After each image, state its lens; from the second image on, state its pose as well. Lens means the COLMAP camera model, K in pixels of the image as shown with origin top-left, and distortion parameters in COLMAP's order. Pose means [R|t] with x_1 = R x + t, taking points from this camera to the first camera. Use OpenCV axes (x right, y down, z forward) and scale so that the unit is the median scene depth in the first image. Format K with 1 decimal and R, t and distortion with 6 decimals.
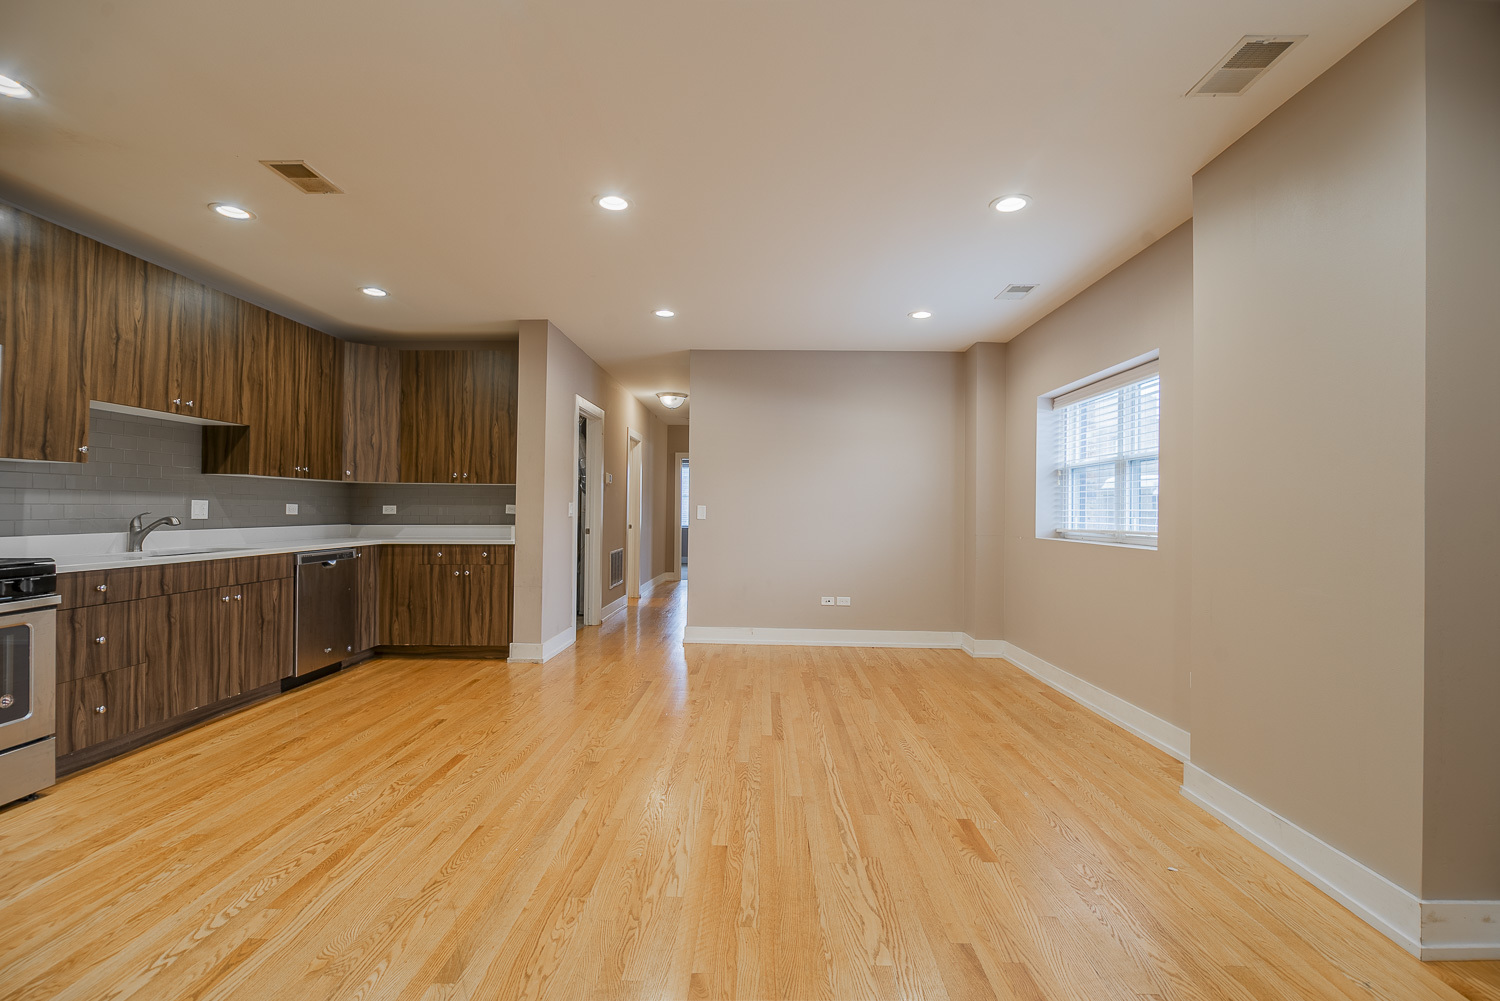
lens RADIAL K [[666.9, 0, 754.1], [0, 666.9, 503.7], [0, 0, 1]] dist [-0.011761, 0.000233]
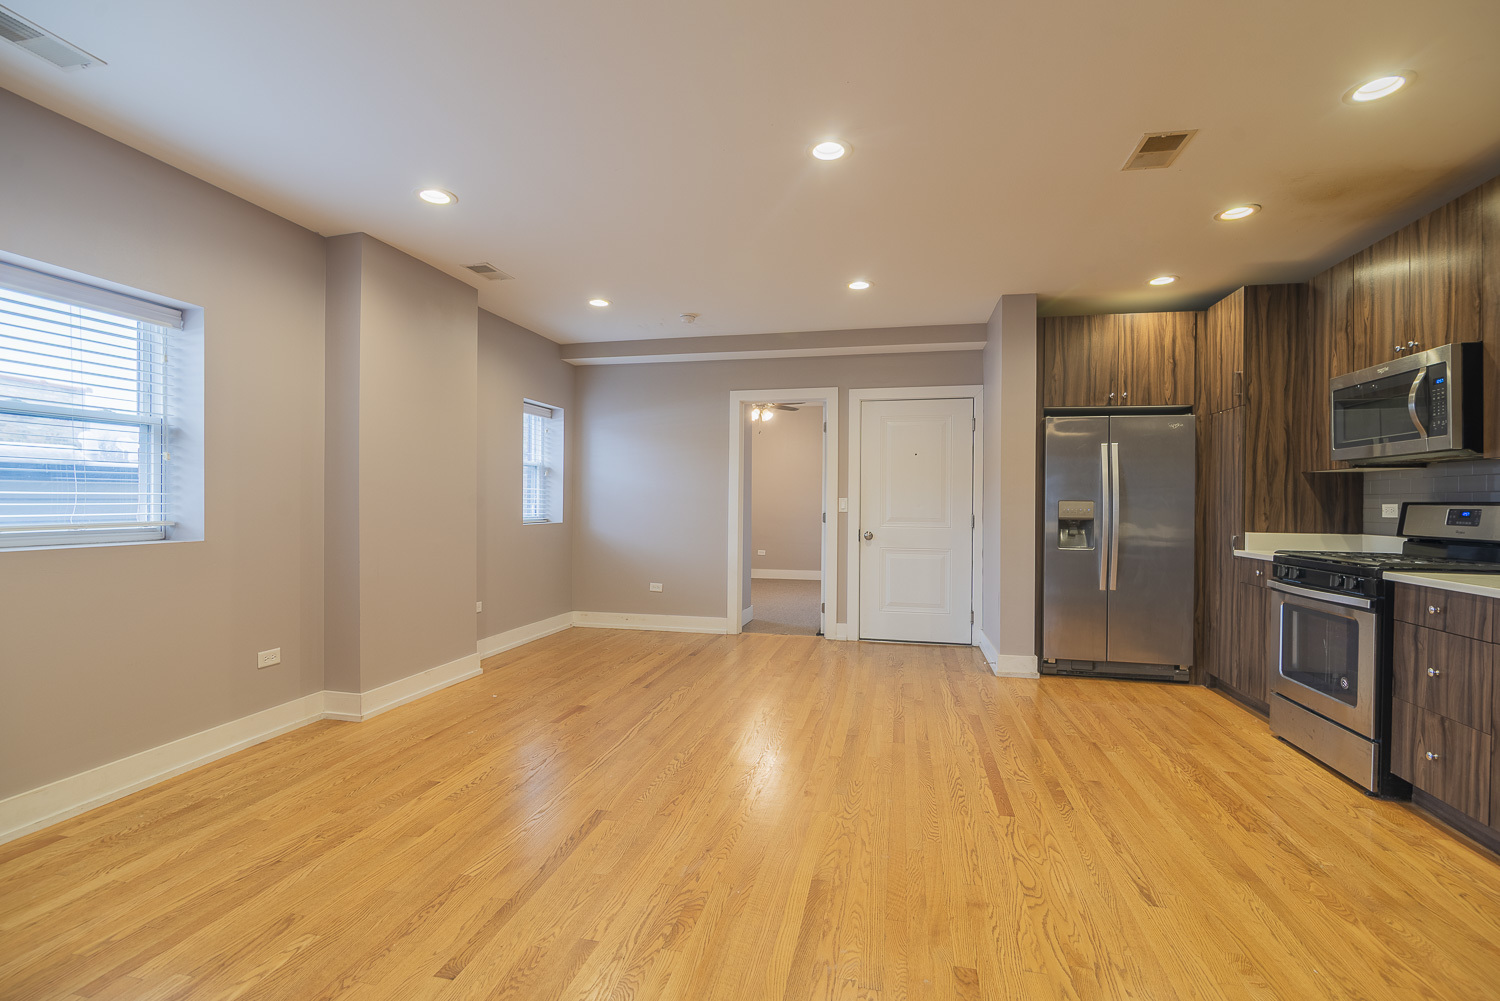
lens RADIAL K [[666.9, 0, 754.1], [0, 666.9, 503.7], [0, 0, 1]] dist [-0.011761, 0.000233]
pose [[-0.979320, -0.017330, 0.201574, -0.246719], [-0.018271, 0.999829, -0.002809, 0.010026], [-0.201491, -0.006434, -0.979469, 1.538728]]
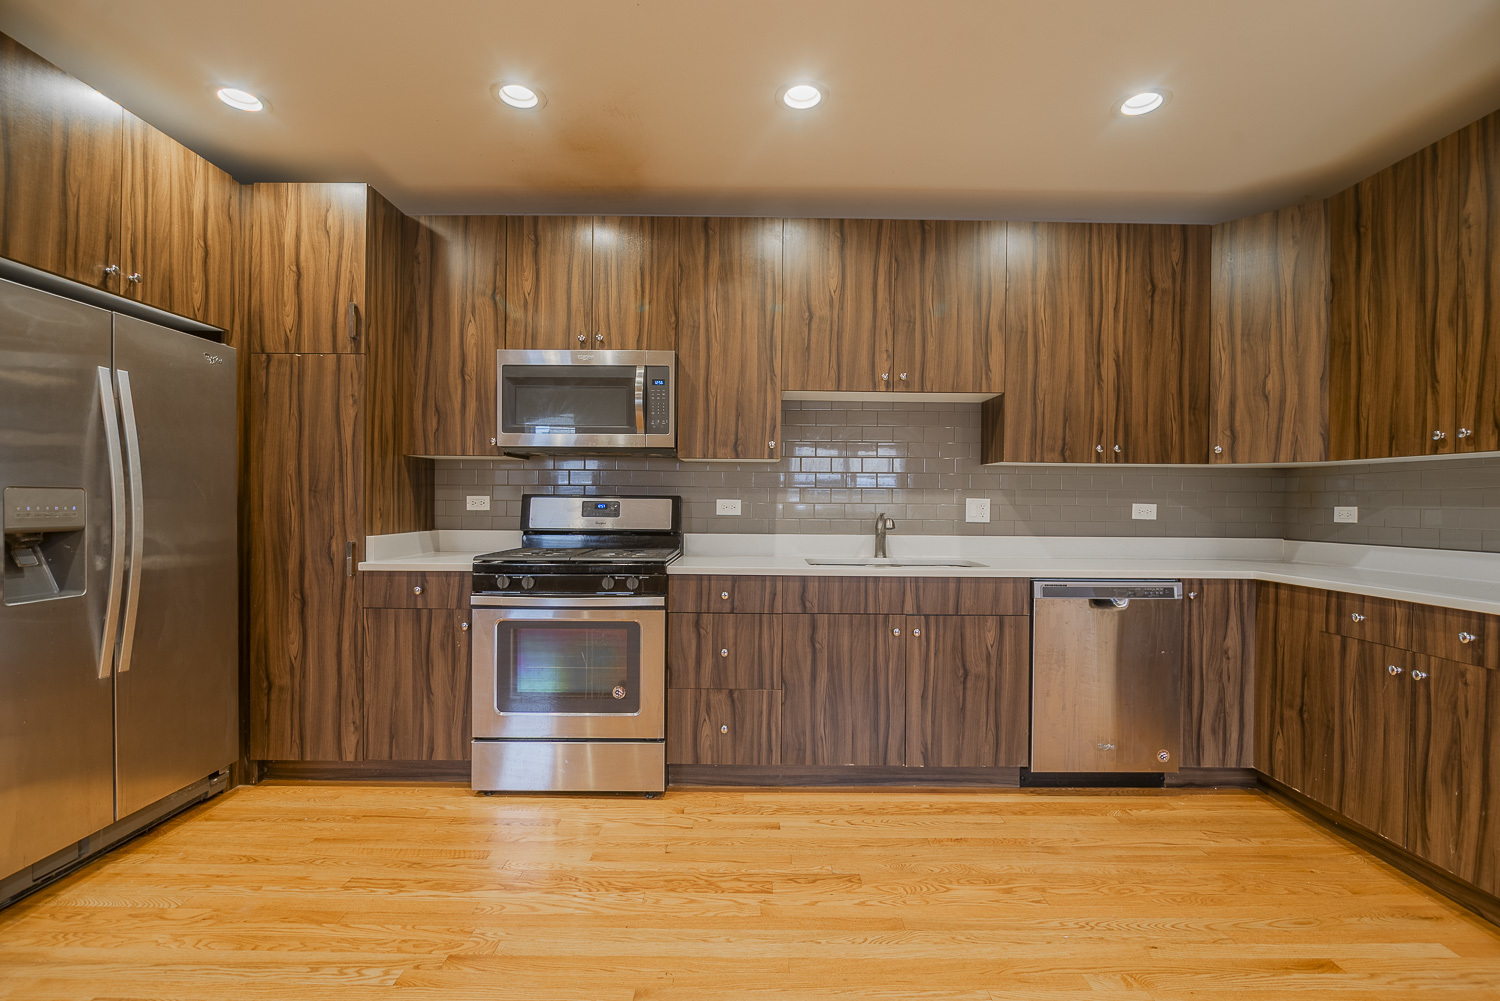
lens RADIAL K [[666.9, 0, 754.1], [0, 666.9, 503.7], [0, 0, 1]] dist [-0.011761, 0.000233]
pose [[0.017183, -0.002972, -0.999848, -0.056346], [-0.001346, 0.999995, -0.002995, 0.003971], [0.999851, 0.001397, 0.017179, 0.794759]]
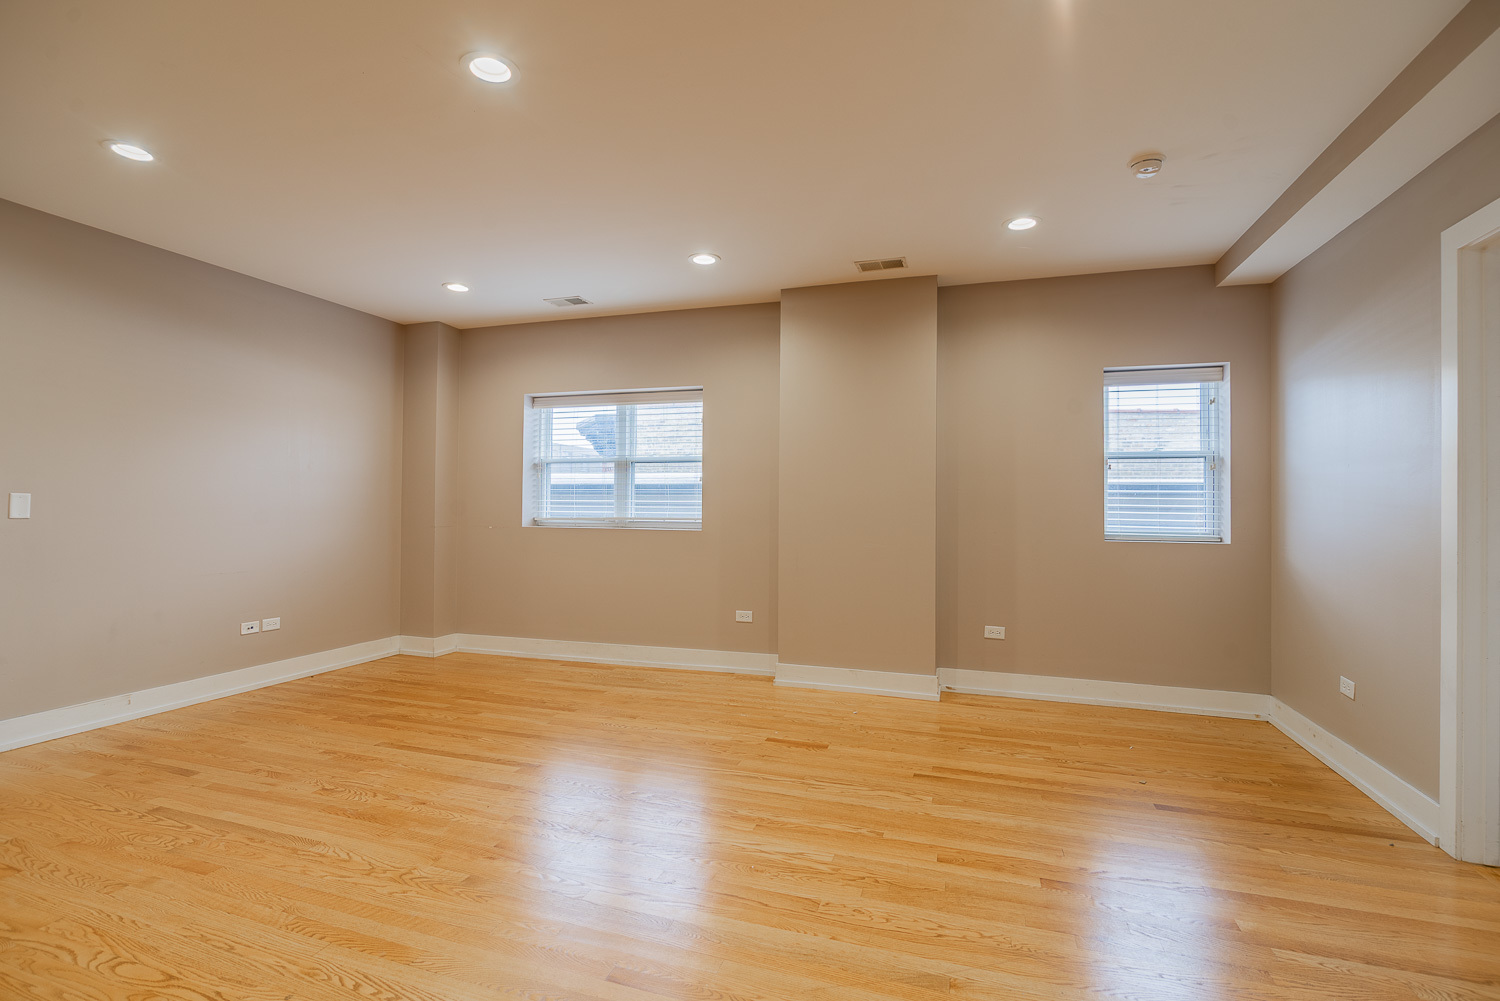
lens RADIAL K [[686.7, 0, 747.0], [0, 686.7, 494.3], [0, 0, 1]] dist [-0.012227, 0.000558]
pose [[0.299004, 0.005452, 0.954236, -0.670624], [-0.013111, 0.999913, -0.001605, -0.004234], [-0.954162, -0.012031, 0.299049, 0.431362]]
